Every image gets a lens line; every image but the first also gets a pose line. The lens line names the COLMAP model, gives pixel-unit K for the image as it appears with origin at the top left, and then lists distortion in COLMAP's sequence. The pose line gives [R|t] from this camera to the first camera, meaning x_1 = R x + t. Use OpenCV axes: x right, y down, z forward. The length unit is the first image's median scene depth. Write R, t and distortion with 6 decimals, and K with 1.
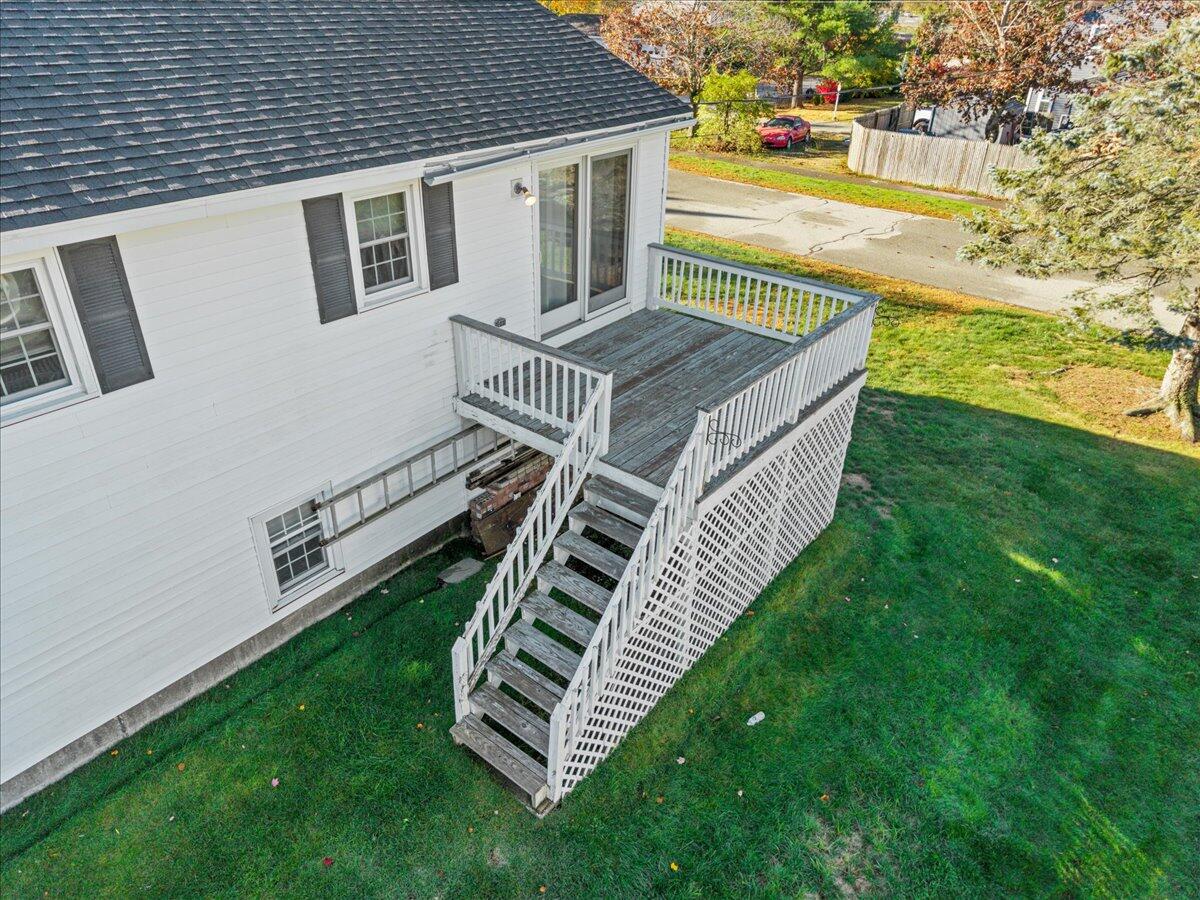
lens RADIAL K [[806.8, 0, 592.1], [0, 806.8, 461.7], [0, 0, 1]] dist [0.042318, -0.064979]
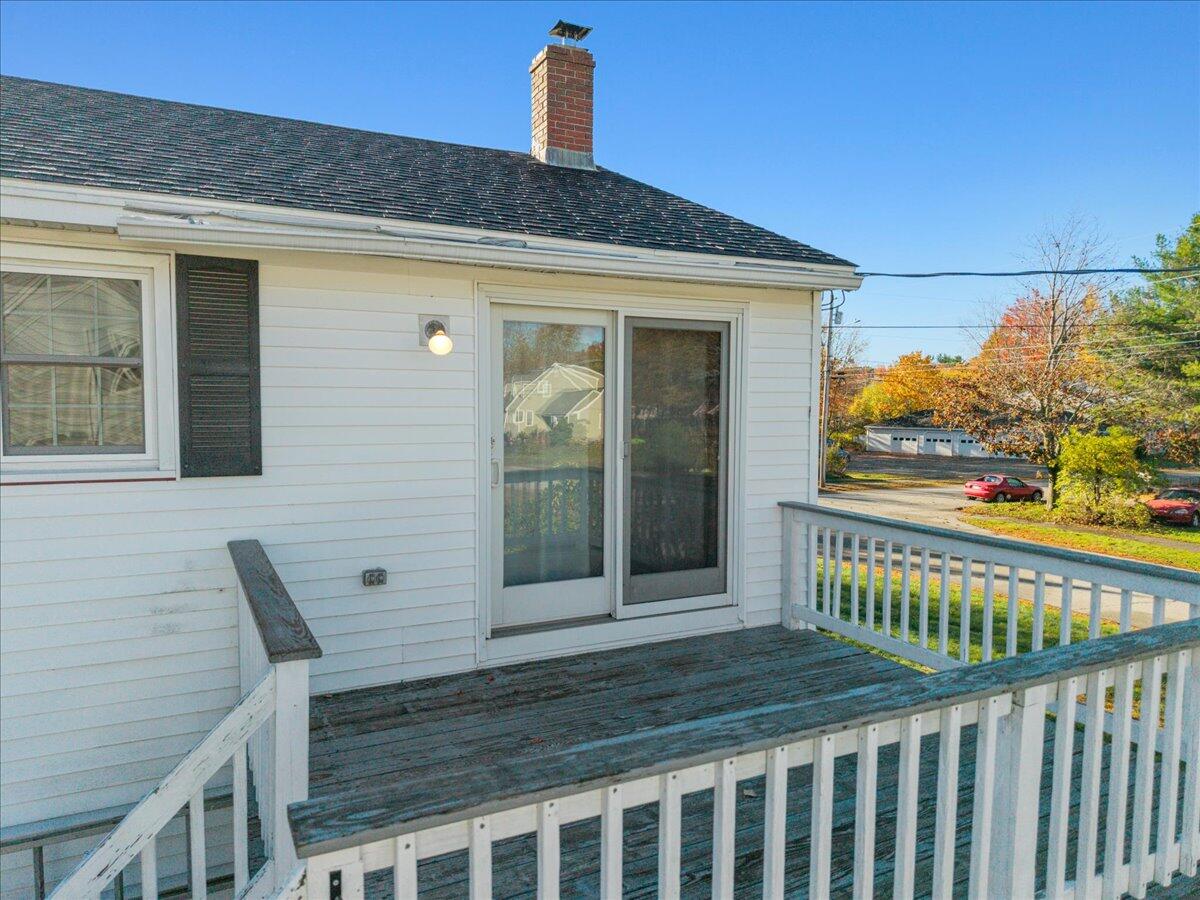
lens RADIAL K [[837.0, 0, 600.0], [0, 837.0, 450.0], [0, 0, 1]] dist [0.010895, -0.002432]
pose [[0.914880, 0.008160, -0.403643, 0.235691], [-0.193352, 0.886535, -0.420322, -0.054903], [0.354414, 0.462589, 0.812651, 0.628921]]
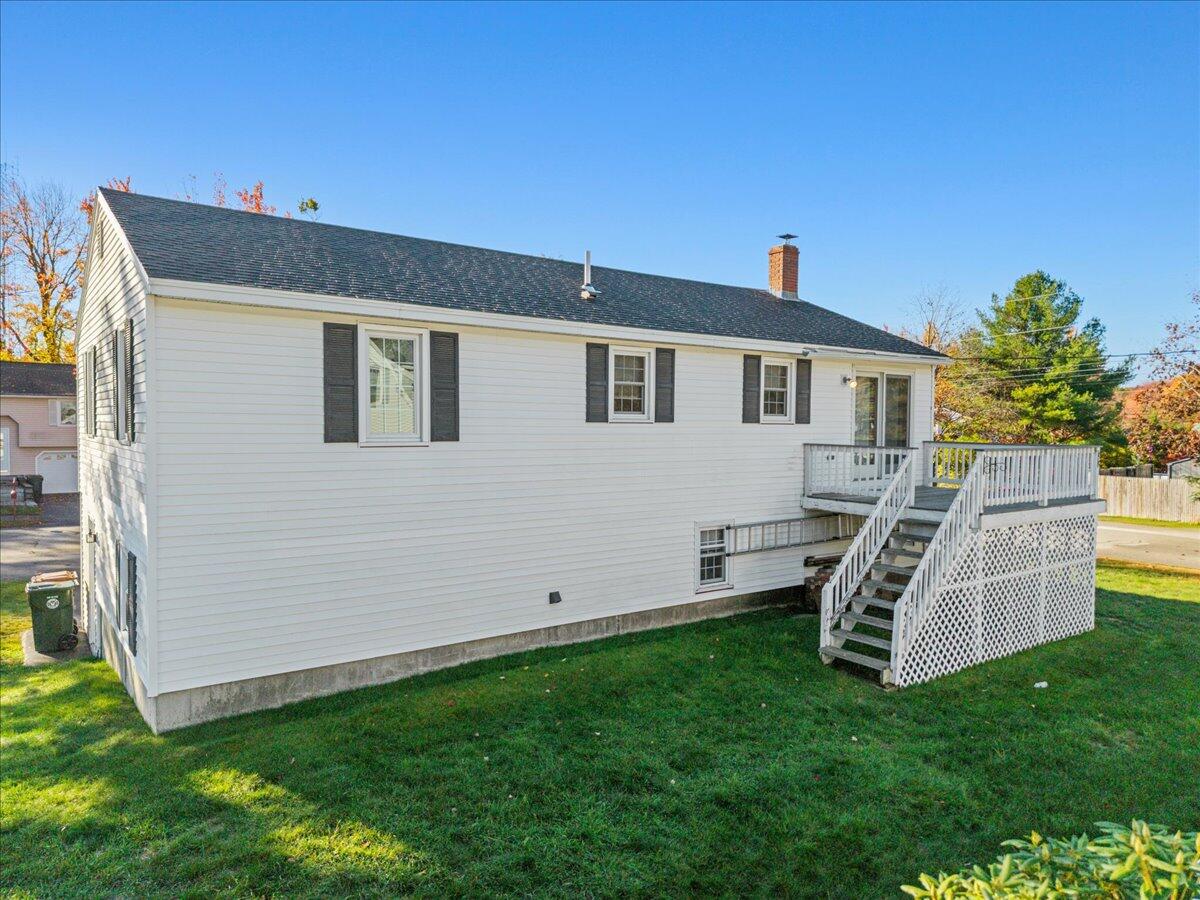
lens RADIAL K [[806.8, 0, 592.1], [0, 806.8, 461.7], [0, 0, 1]] dist [0.042318, -0.064979]
pose [[0.963542, -0.004760, -0.267516, -0.149203], [-0.121350, 0.883317, -0.452797, 0.650532], [0.238457, 0.468752, 0.850535, -0.491055]]
